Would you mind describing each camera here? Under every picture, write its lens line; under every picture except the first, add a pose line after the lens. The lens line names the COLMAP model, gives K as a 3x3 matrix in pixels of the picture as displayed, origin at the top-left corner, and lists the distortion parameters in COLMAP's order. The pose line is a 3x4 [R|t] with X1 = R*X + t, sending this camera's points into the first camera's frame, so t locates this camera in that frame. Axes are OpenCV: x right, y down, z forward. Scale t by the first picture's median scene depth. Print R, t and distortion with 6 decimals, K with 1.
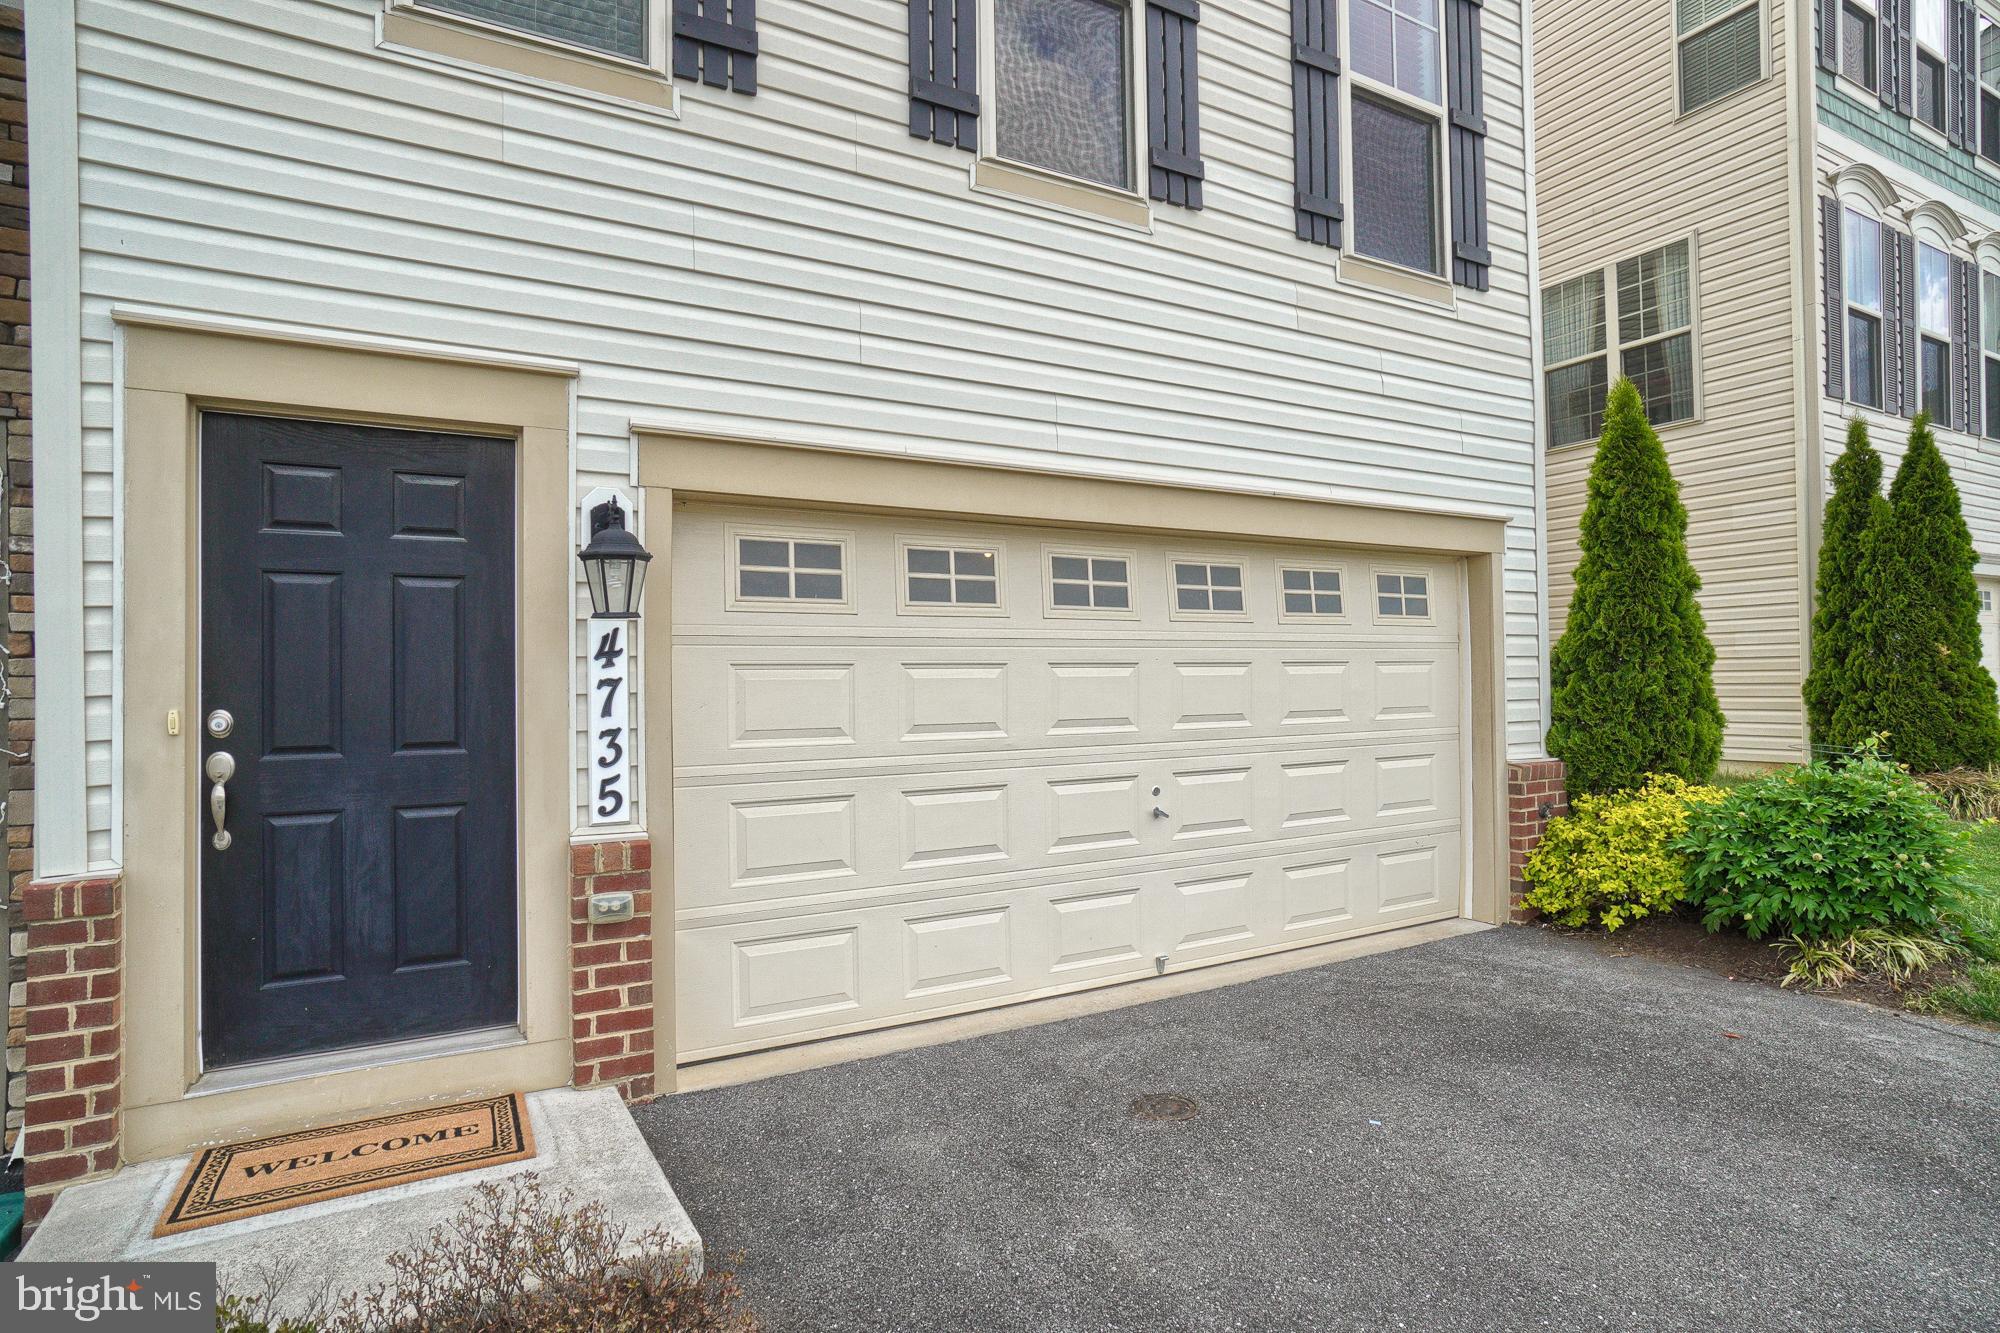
lens RADIAL K [[1014.6, 0, 1000.0], [0, 1014.6, 666.5], [0, 0, 1]] dist [-0.054720, 0.034265]
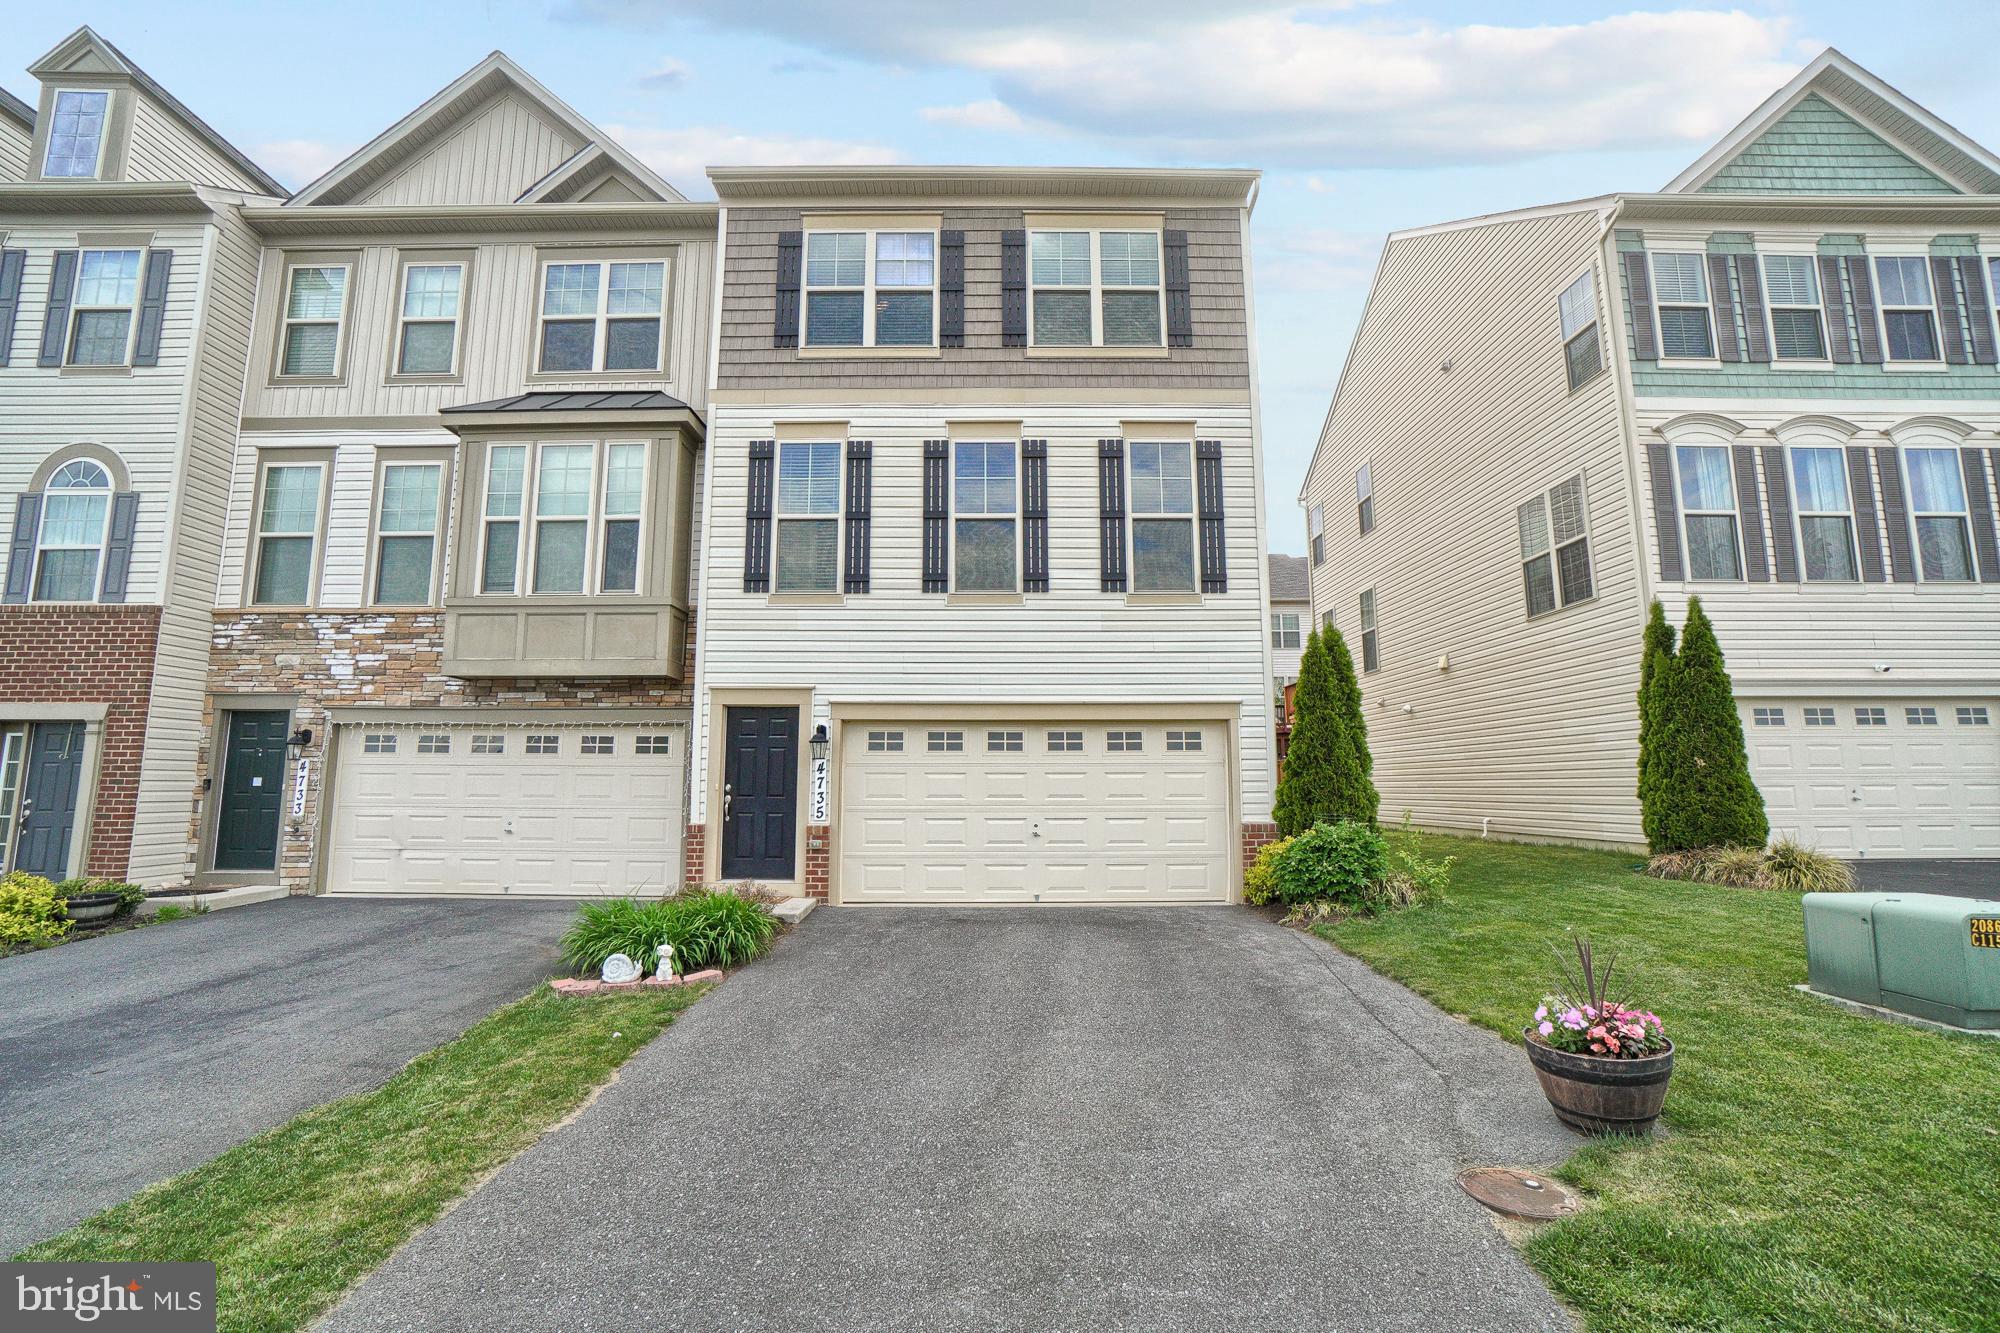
lens RADIAL K [[877.9, 0, 996.3], [0, 877.9, 667.9], [0, 0, 1]] dist [-0.073273, 0.026834]
pose [[0.888745, -0.053197, -0.455305, 1.244652], [-0.003604, 0.992402, -0.122986, 0.005923], [0.458388, 0.110945, 0.881800, -1.131941]]
